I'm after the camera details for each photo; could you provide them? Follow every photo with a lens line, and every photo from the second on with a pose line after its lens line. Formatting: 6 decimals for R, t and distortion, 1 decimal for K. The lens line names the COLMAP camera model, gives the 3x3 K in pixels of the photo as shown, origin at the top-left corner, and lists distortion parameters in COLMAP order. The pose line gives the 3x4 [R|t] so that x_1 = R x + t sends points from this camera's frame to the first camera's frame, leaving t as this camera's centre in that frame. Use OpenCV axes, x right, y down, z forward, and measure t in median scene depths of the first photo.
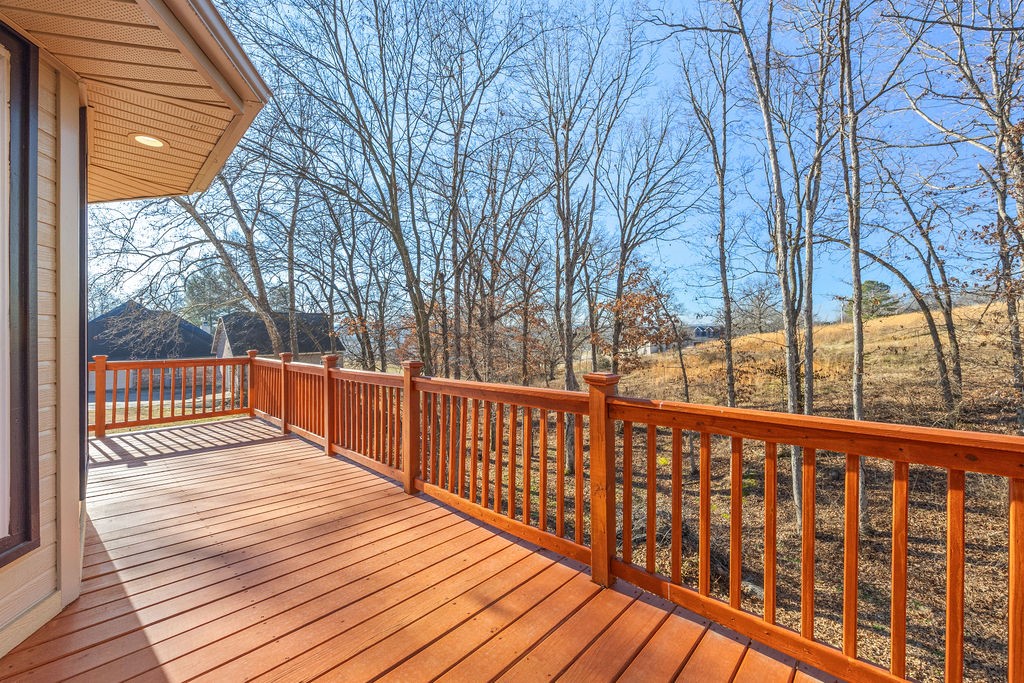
lens RADIAL K [[394.8, 0, 510.5], [0, 394.8, 332.1], [0, 0, 1]] dist [-0.002325, -0.000029]
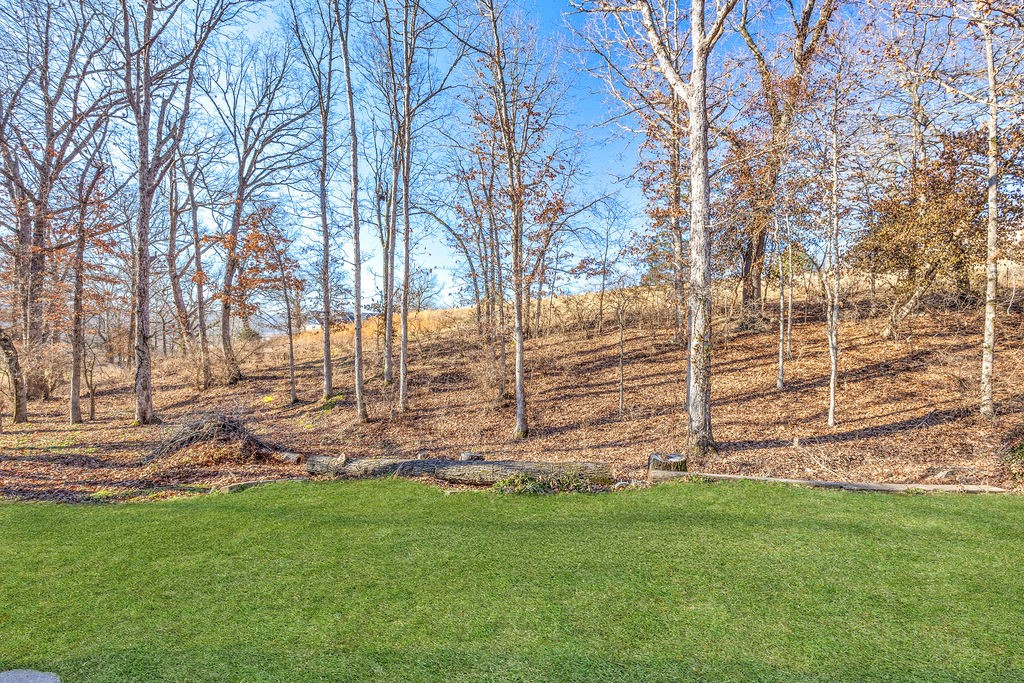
lens RADIAL K [[394.8, 0, 506.4], [0, 394.8, 340.1], [0, 0, 1]] dist [-0.002325, -0.000029]
pose [[0.738963, 0.014427, 0.673591, 0.198616], [-0.030536, 0.999460, 0.012094, 0.182028], [-0.673053, -0.029506, 0.739005, -0.132271]]
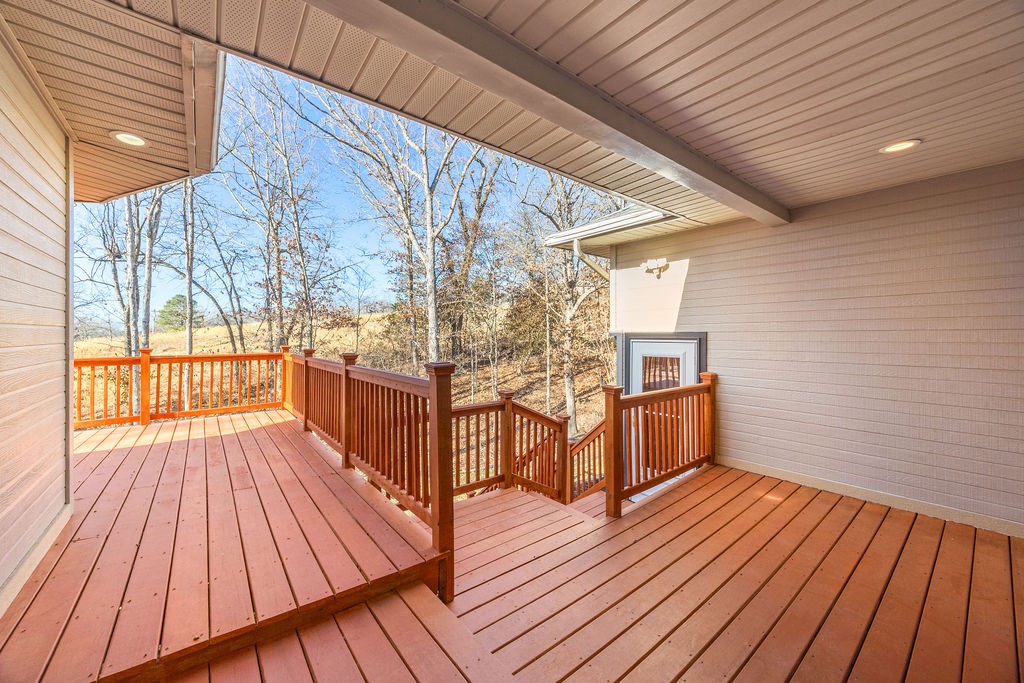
lens RADIAL K [[394.8, 0, 514.3], [0, 394.8, 333.7], [0, 0, 1]] dist [-0.002325, -0.000029]
pose [[0.118603, 0.025302, 0.992619, -0.292060], [-0.003350, 0.999680, -0.025081, 0.008988], [-0.992936, -0.000350, 0.118649, -0.245019]]
